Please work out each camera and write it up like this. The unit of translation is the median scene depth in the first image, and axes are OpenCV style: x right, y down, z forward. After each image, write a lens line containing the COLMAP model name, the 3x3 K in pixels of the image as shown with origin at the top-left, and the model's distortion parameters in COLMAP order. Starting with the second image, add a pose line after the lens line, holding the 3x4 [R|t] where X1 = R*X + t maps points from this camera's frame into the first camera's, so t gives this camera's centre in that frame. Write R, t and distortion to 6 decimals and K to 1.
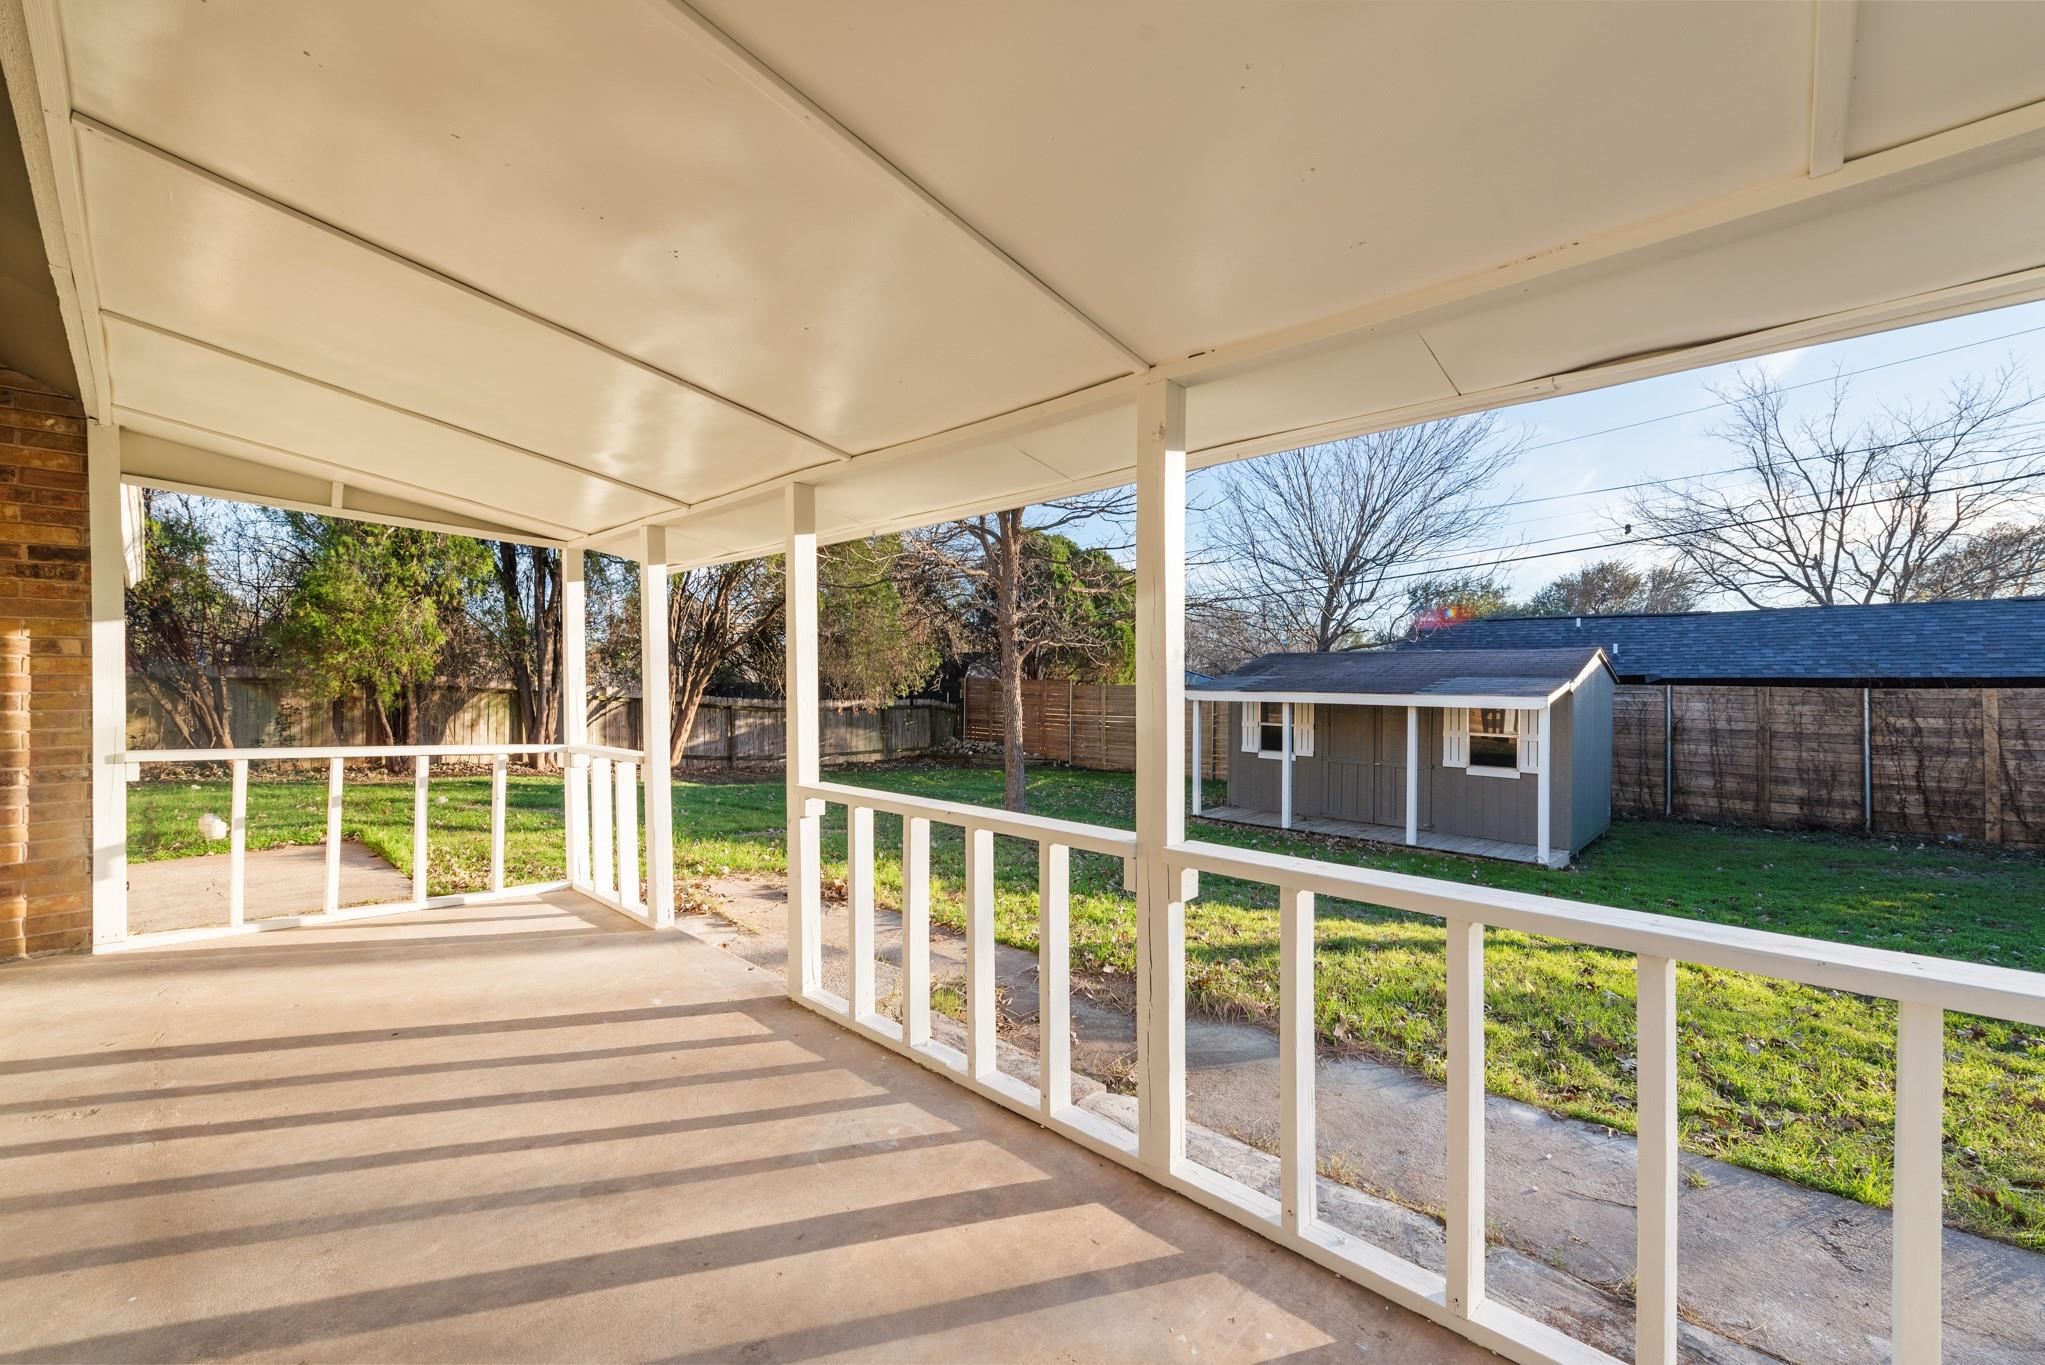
lens RADIAL K [[817.5, 0, 1043.6], [0, 817.5, 680.1], [0, 0, 1]] dist [0.006710, -0.002615]
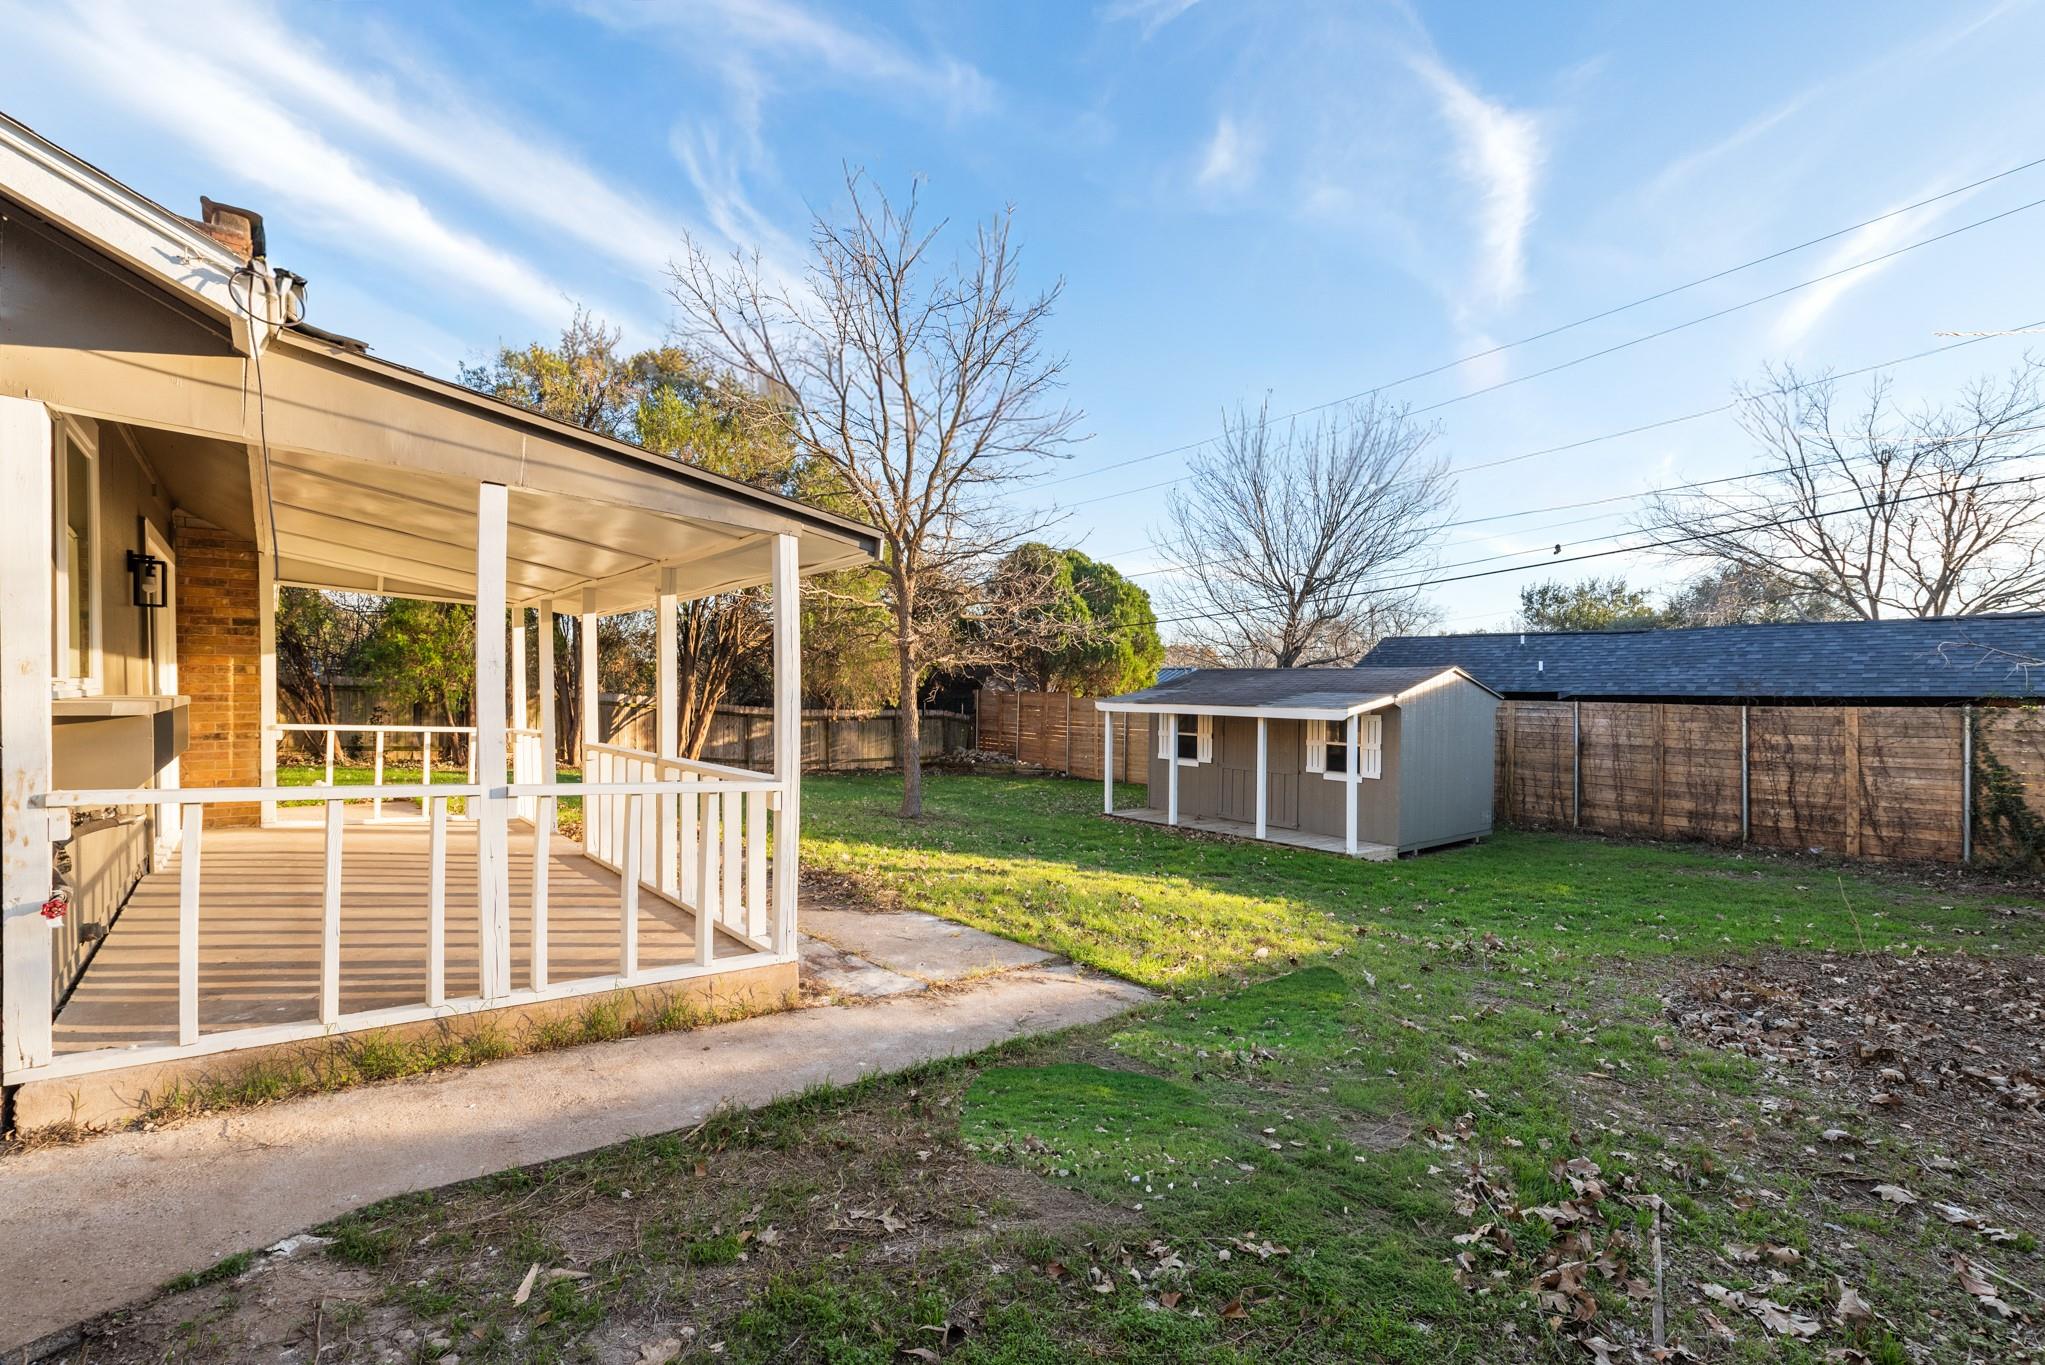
lens RADIAL K [[893.4, 0, 1034.7], [0, 893.4, 696.3], [0, 0, 1]] dist [0.010701, -0.000721]
pose [[0.991771, 0.008199, -0.127765, 0.243692], [-0.007718, 0.999961, 0.004261, -0.000160], [0.127795, -0.003240, 0.991795, -0.230361]]
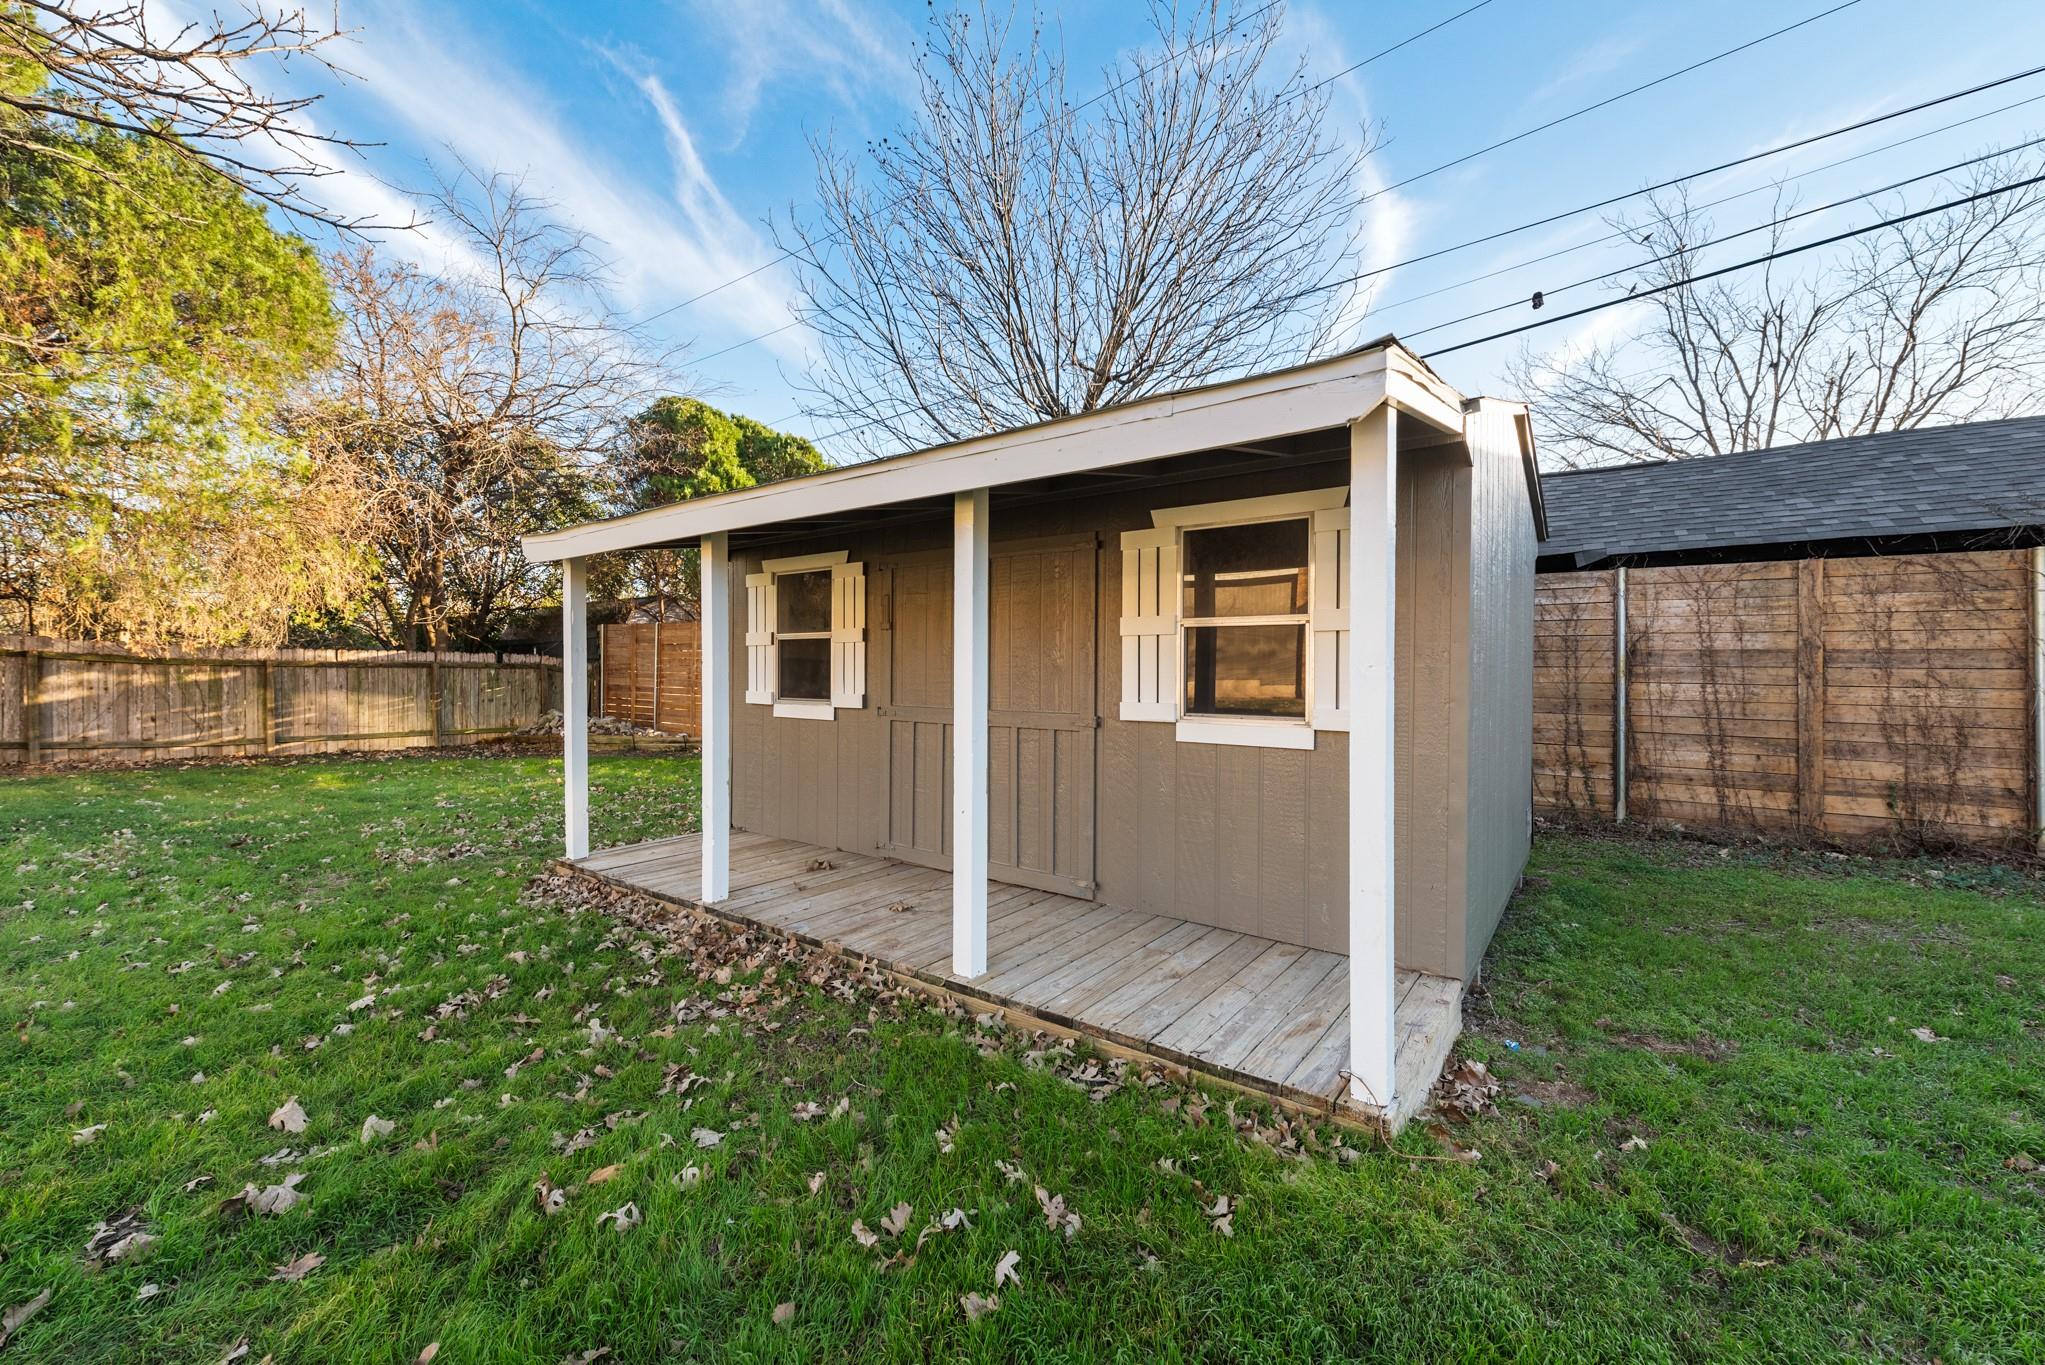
lens RADIAL K [[808.6, 0, 1038.5], [0, 808.6, 674.0], [0, 0, 1]] dist [0.006553, -0.001852]
pose [[0.992289, -0.003407, 0.123896, 0.362904], [0.002955, 0.999988, 0.003829, 0.074581], [-0.123908, -0.003434, 0.992288, 0.582455]]
